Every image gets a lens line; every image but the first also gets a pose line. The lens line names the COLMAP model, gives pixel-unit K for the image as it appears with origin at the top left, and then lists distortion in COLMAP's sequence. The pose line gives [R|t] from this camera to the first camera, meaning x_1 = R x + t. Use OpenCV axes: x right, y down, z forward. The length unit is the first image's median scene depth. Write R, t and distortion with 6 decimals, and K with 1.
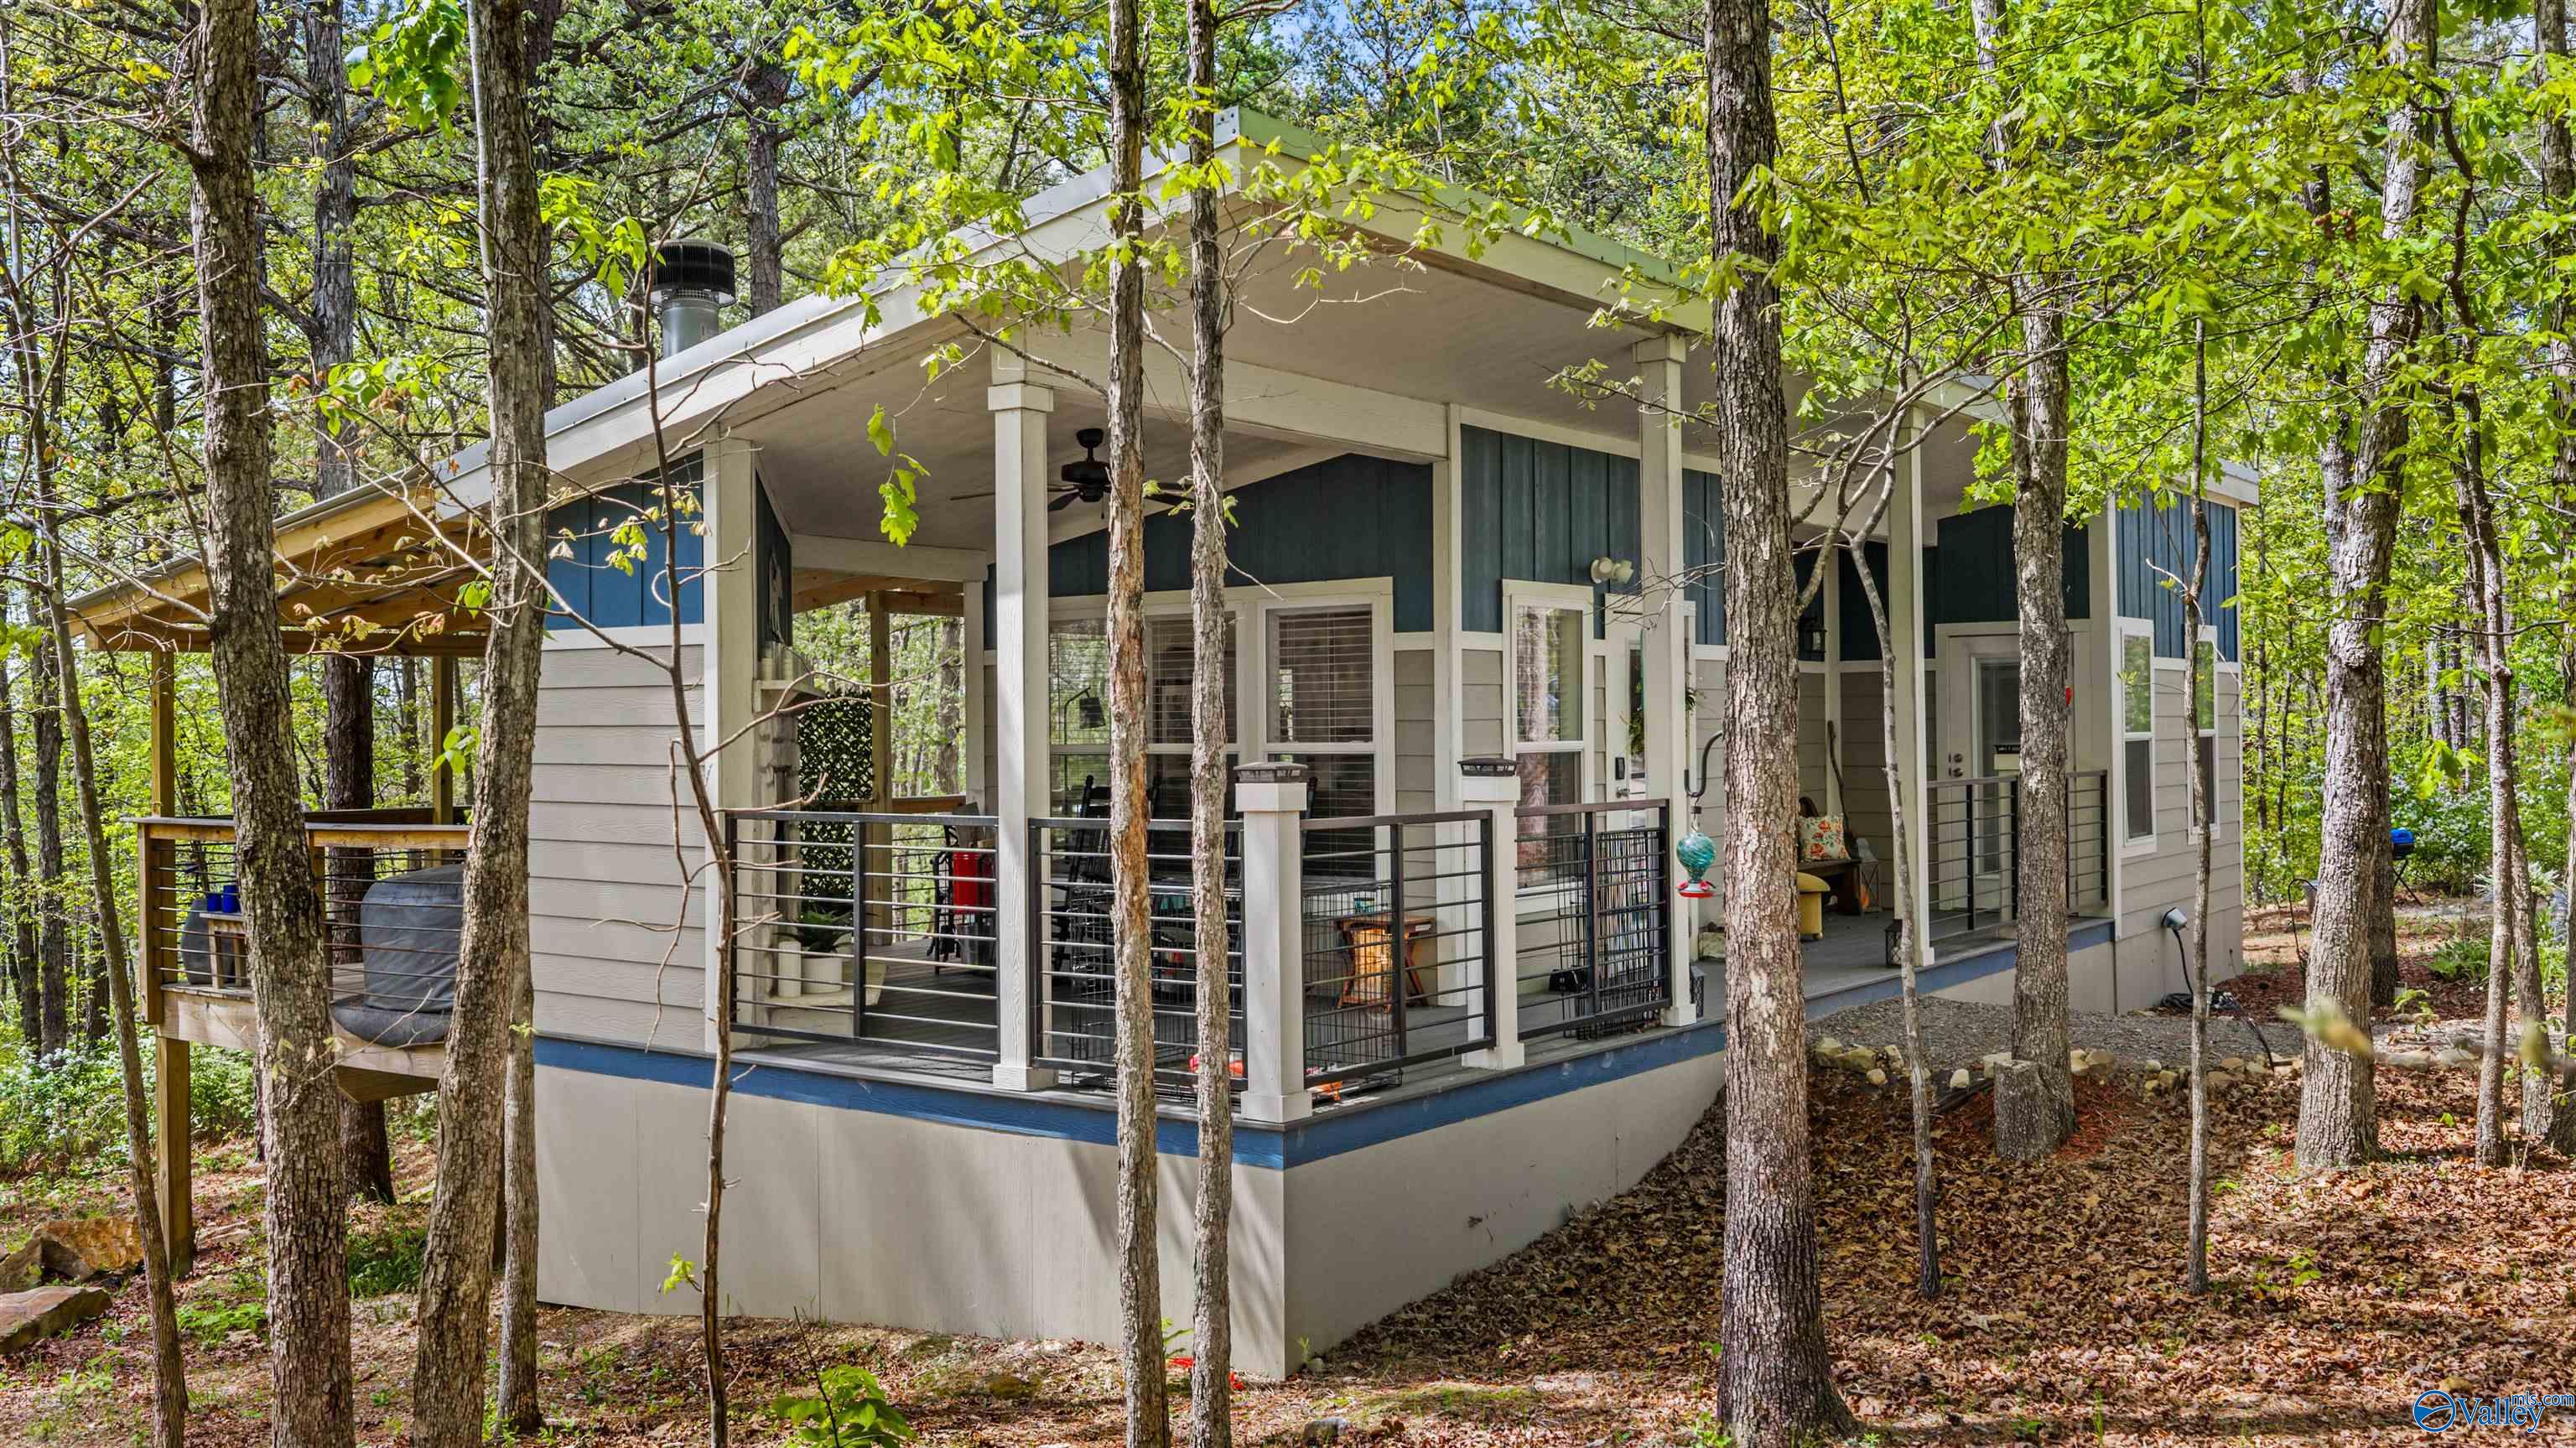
lens RADIAL K [[2145.8, 0, 1288.0], [0, 2145.8, 724.0], [0, 0, 1]] dist [0.043645, 0.000278]
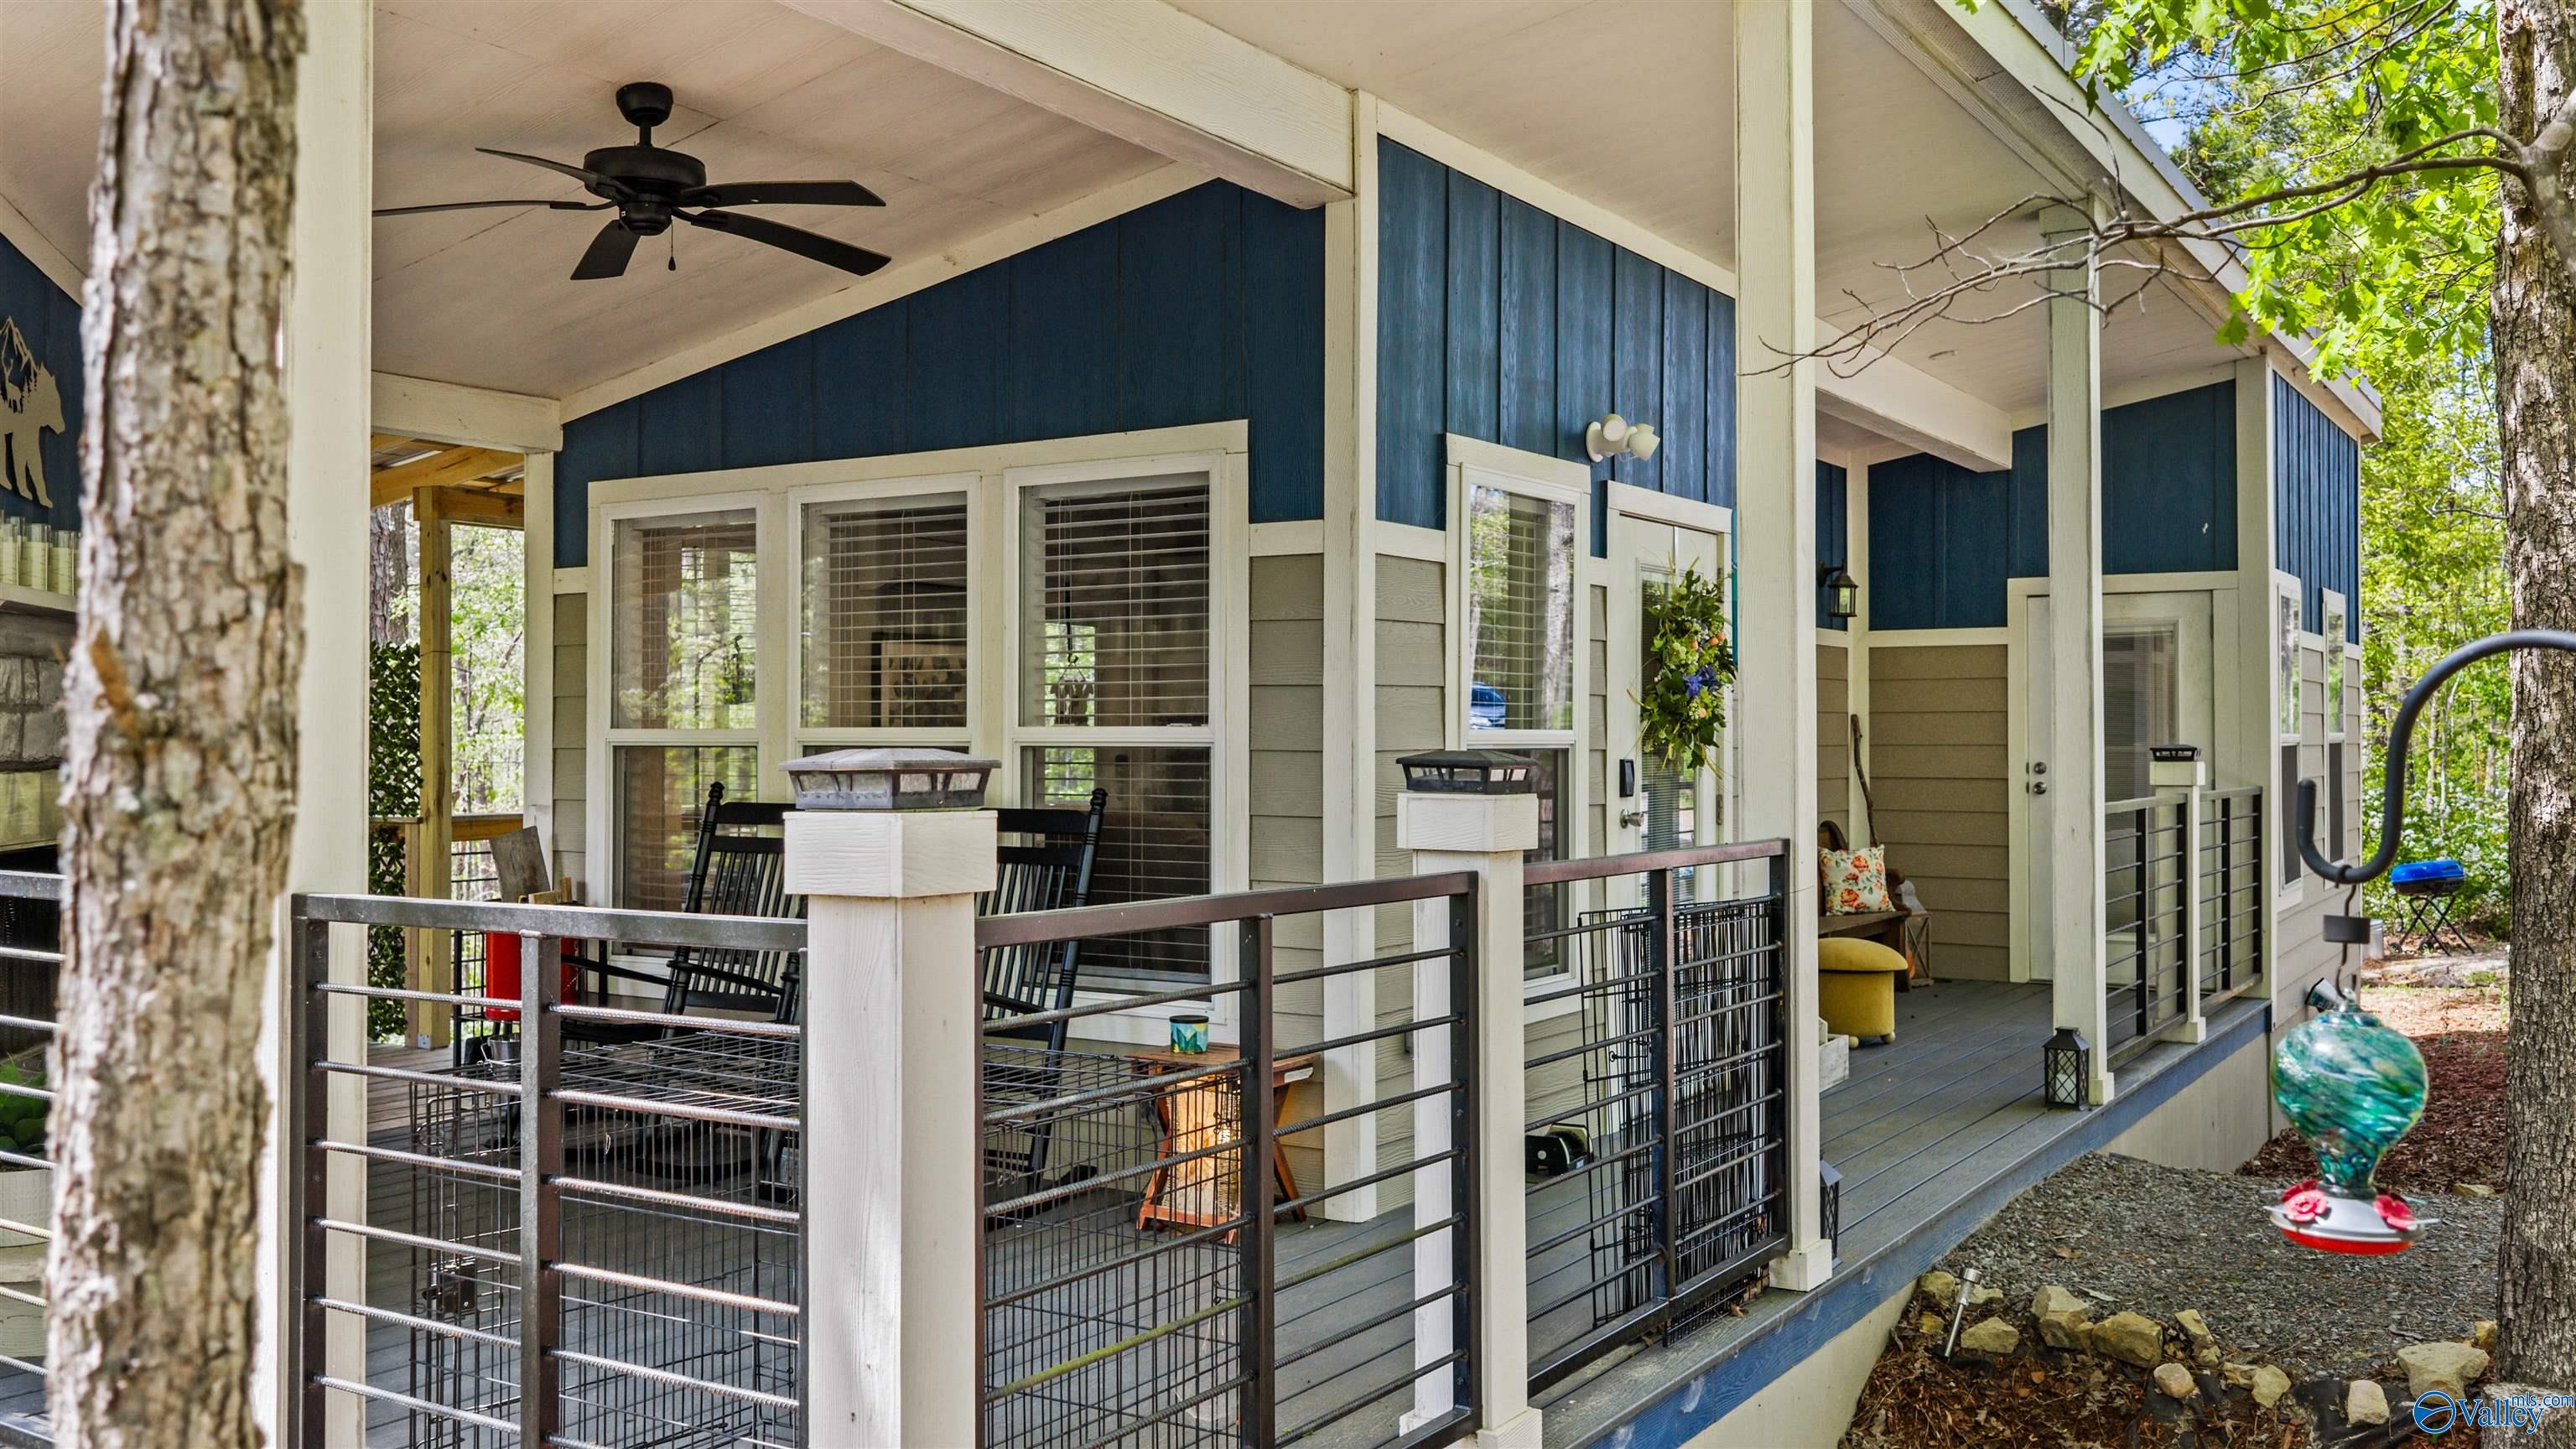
lens RADIAL K [[2145.9, 0, 1288.0], [0, 2145.9, 724.5], [0, 0, 1]] dist [0.043645, 0.000278]
pose [[0.997538, 0.010340, 0.069357, 0.021952], [-0.010092, 0.999941, -0.003931, 0.010080], [-0.069393, 0.003221, 0.997584, 0.457988]]
